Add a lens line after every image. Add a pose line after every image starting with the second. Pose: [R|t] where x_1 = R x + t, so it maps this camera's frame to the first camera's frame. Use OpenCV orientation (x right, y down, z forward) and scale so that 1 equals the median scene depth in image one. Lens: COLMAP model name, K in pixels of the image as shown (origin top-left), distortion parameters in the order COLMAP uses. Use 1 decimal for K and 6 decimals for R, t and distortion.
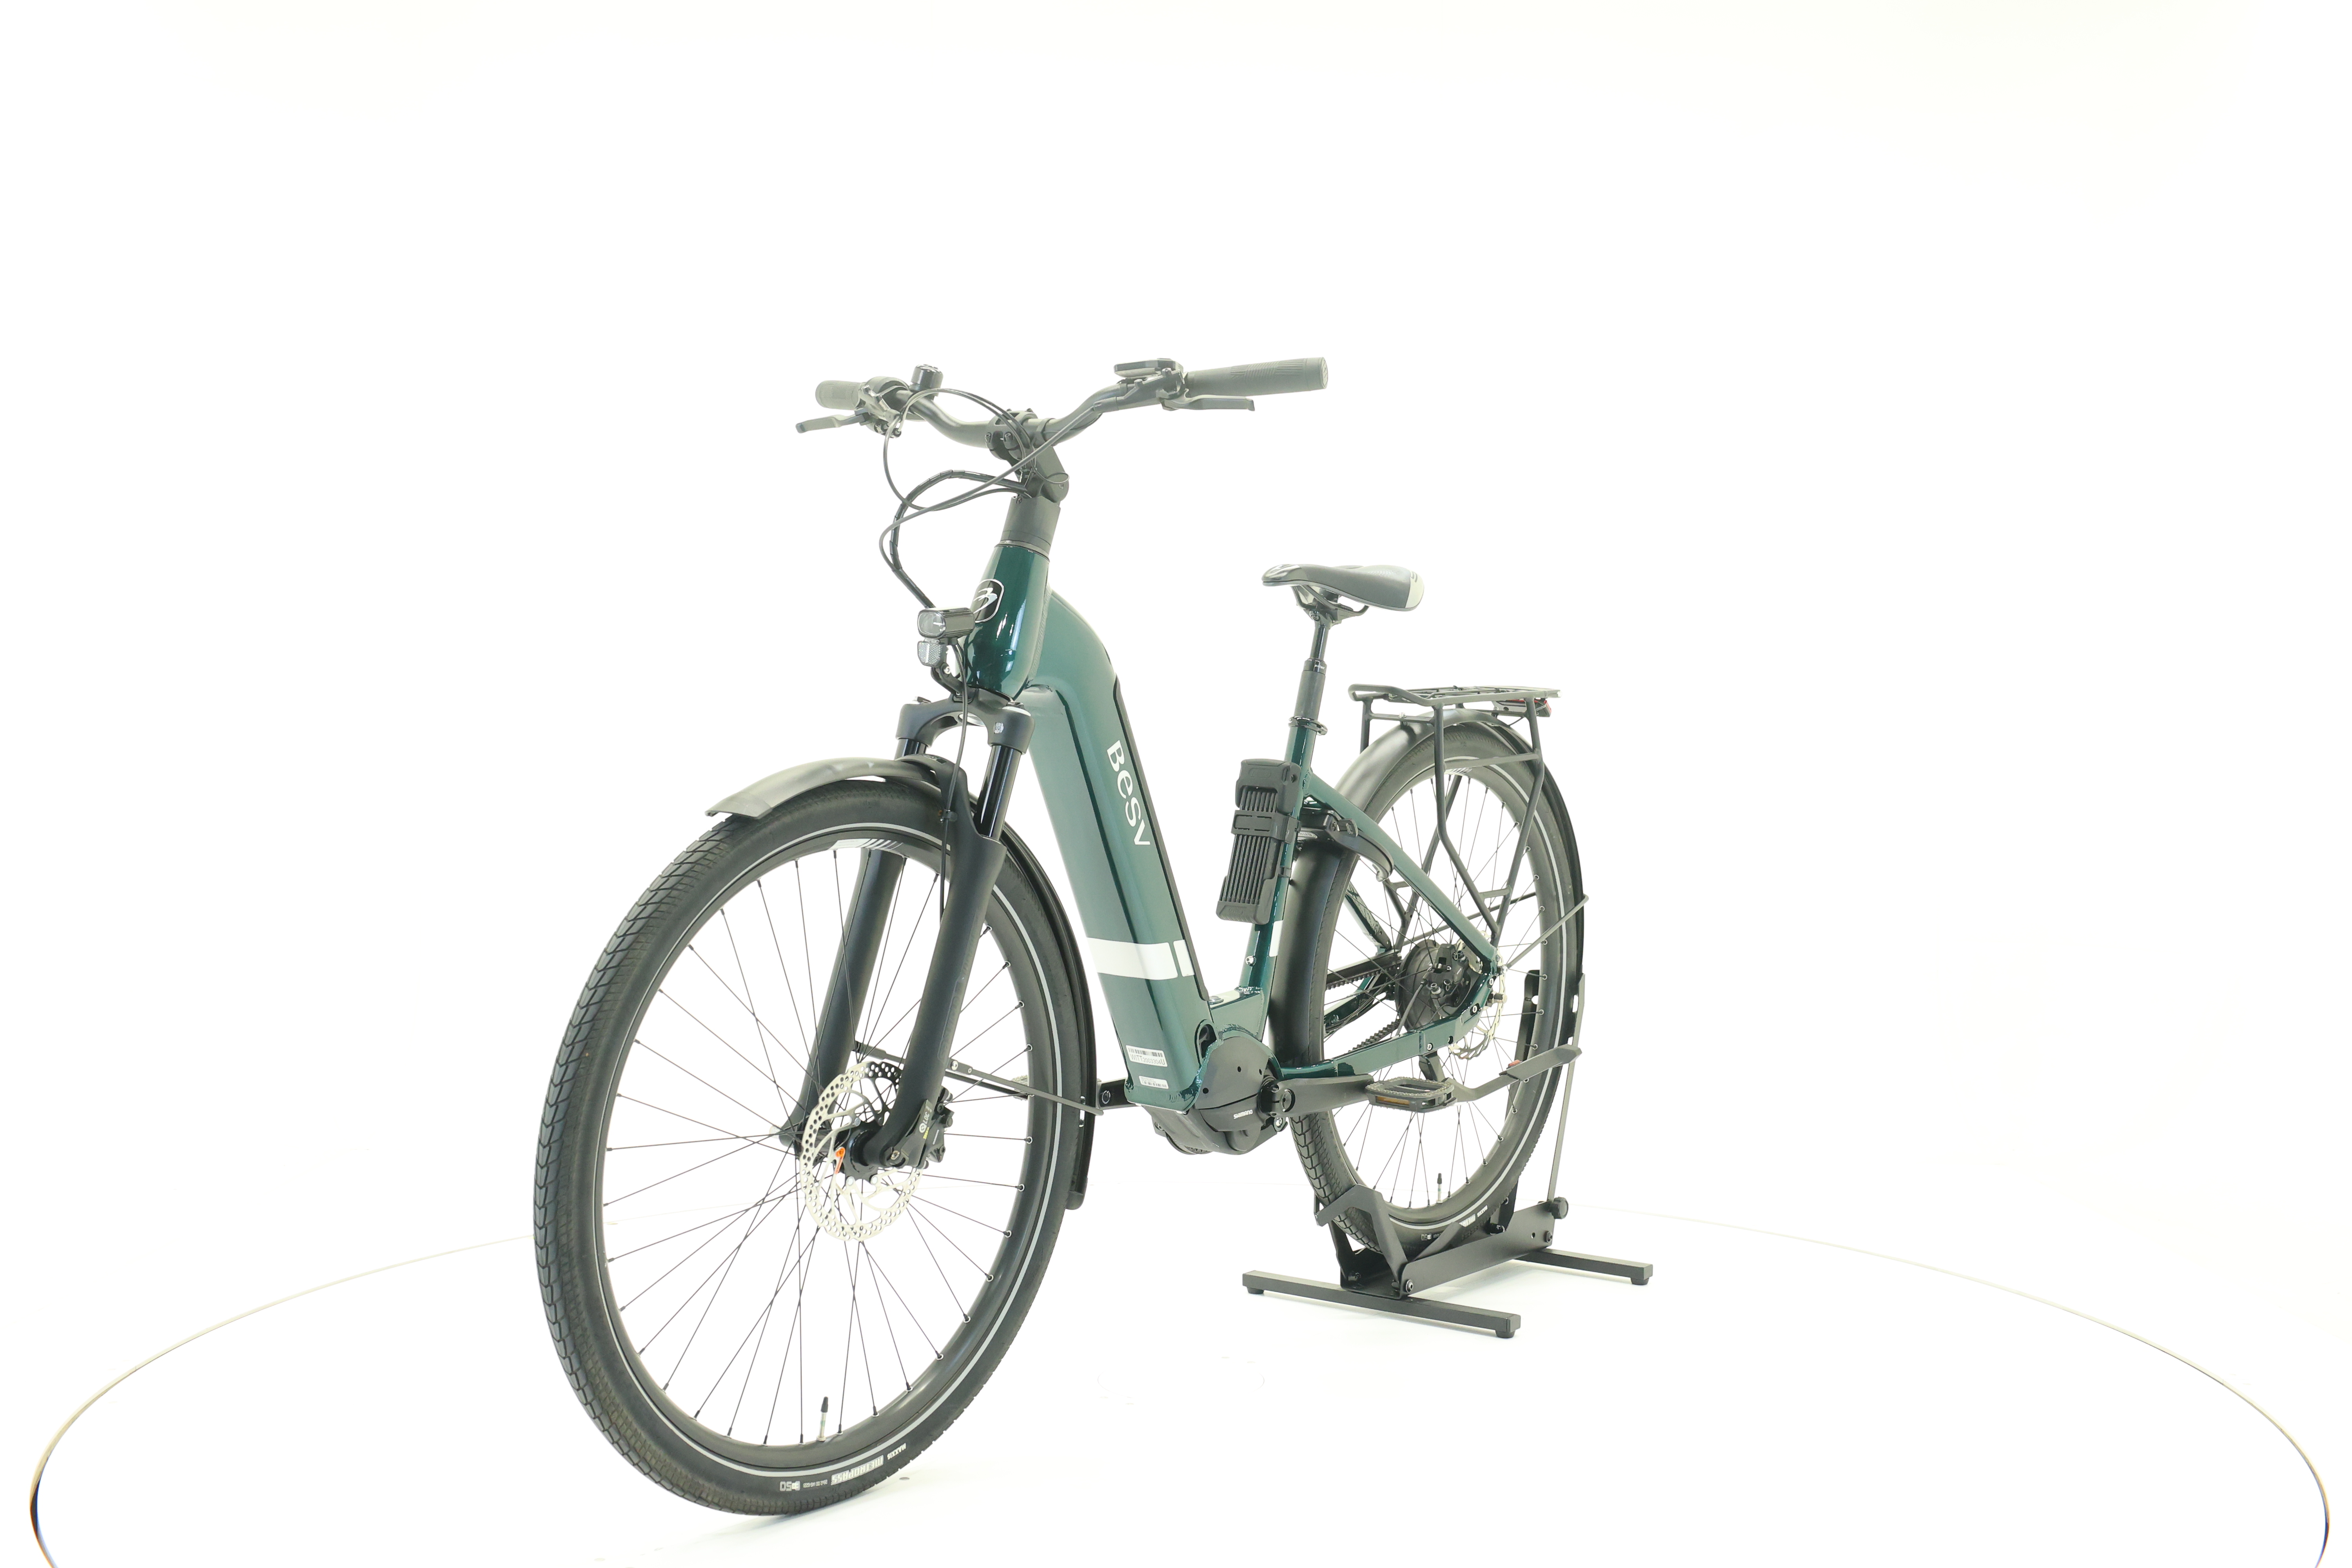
lens RADIAL K [[2474.9, 0, 1179.1], [0, 2474.9, 784.6], [0, 0, 1]] dist [0.011826, 0.000000]
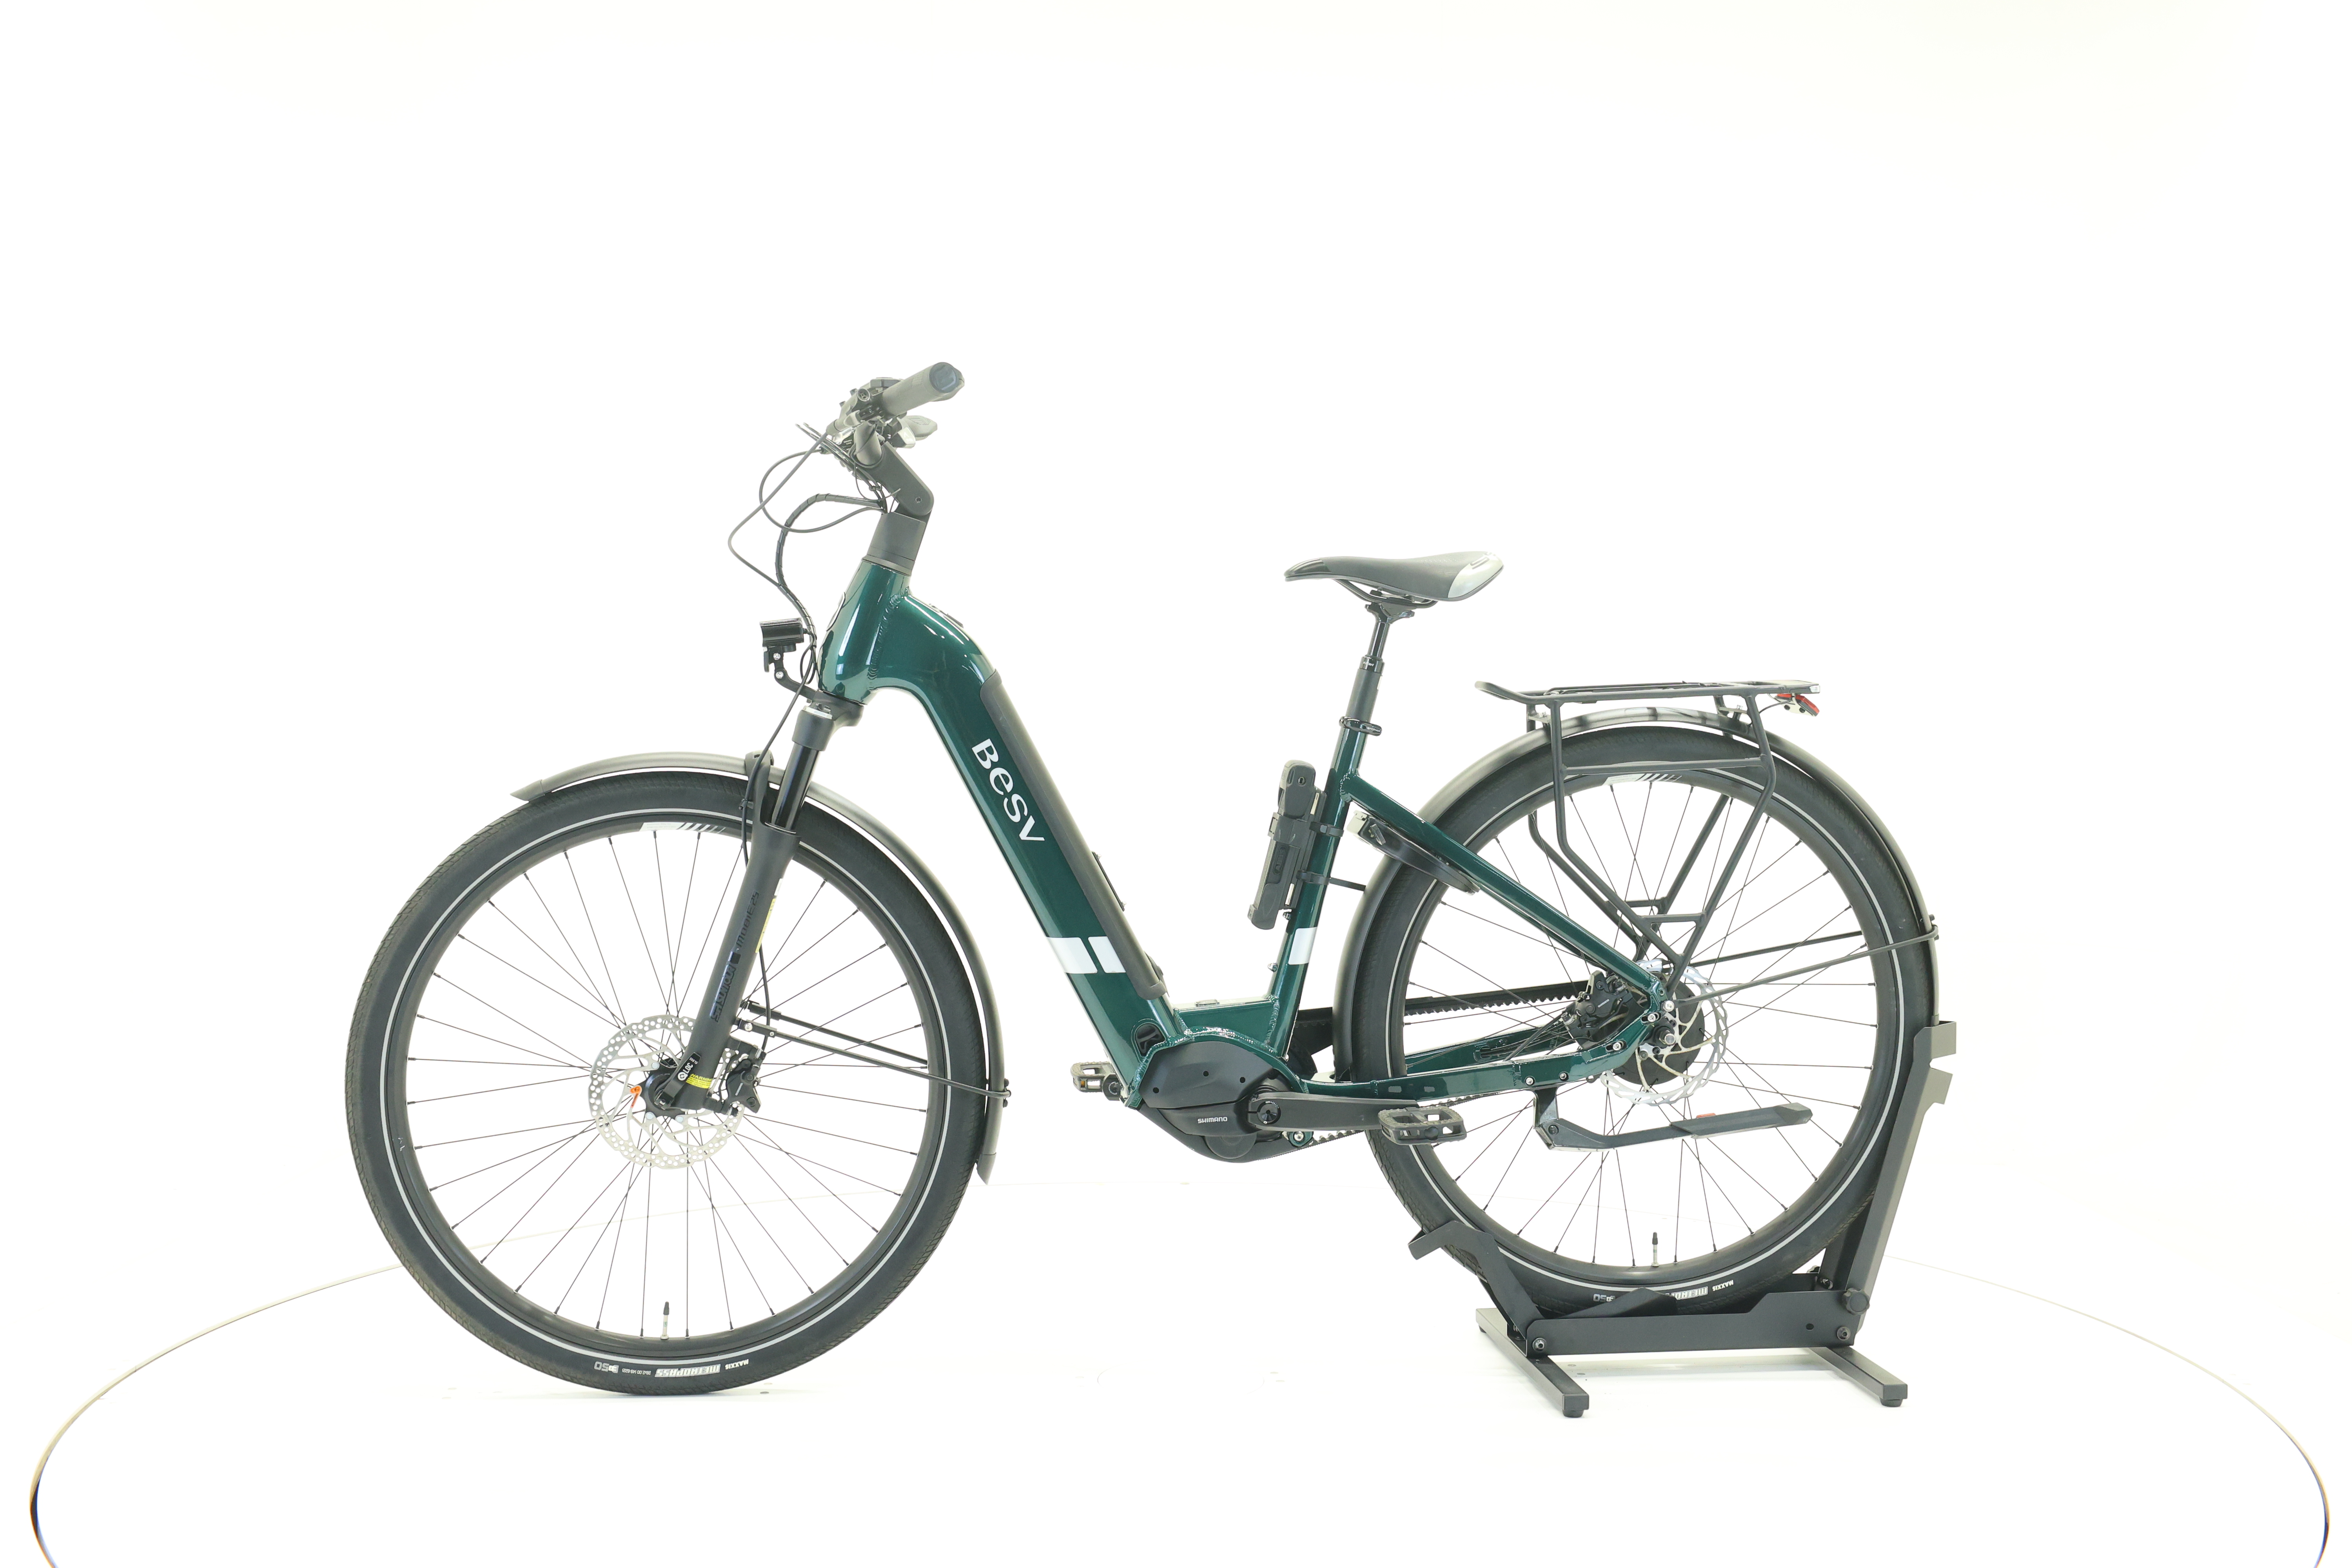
lens RADIAL K [[2474.9, 0, 1192.1], [0, 2474.9, 739.6], [0, 0, 1]] dist [0.011826, 0.000000]
pose [[0.700518, 0.004000, -0.713623, 0.796225], [-0.019168, 0.999729, -0.013213, -0.005536], [0.713377, 0.022935, 0.700405, 0.329345]]
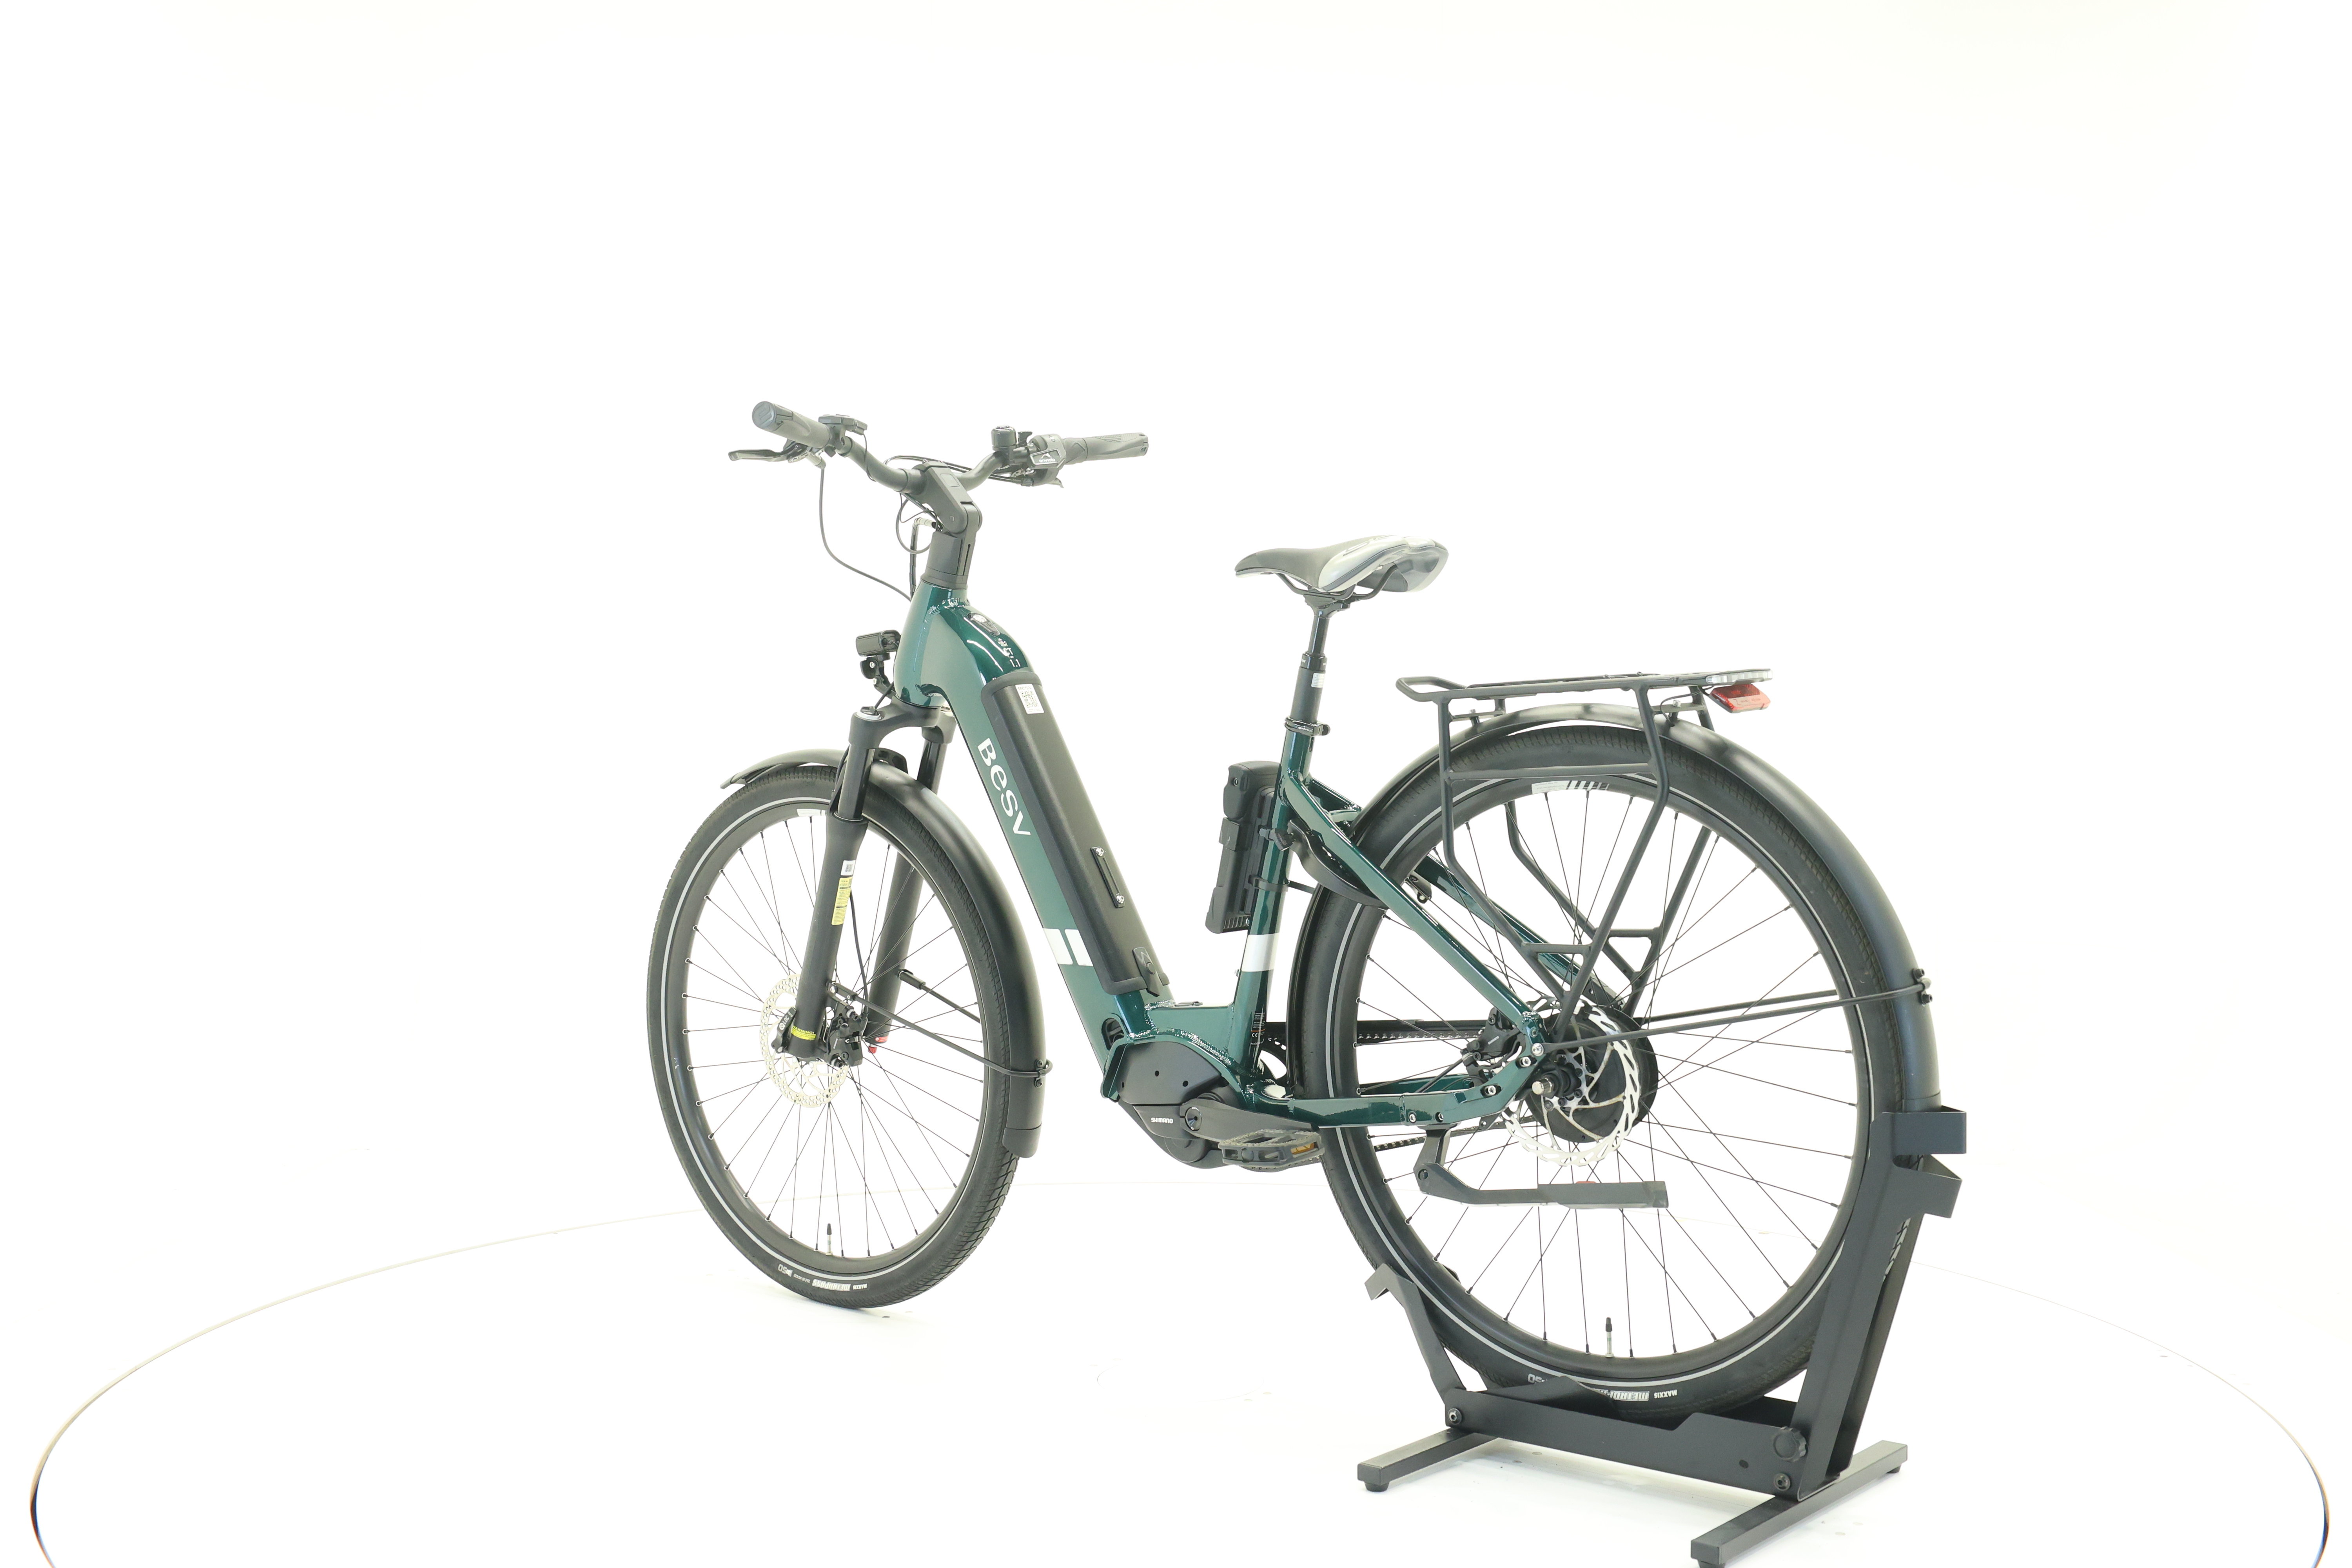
lens RADIAL K [[2474.9, 0, 1178.7], [0, 2474.9, 788.8], [0, 0, 1]] dist [0.011826, 0.000000]
pose [[-0.031603, 0.011556, -0.999434, 1.109513], [-0.035880, 0.999276, 0.012689, -0.012396], [0.998856, 0.036260, -0.031165, 1.135997]]
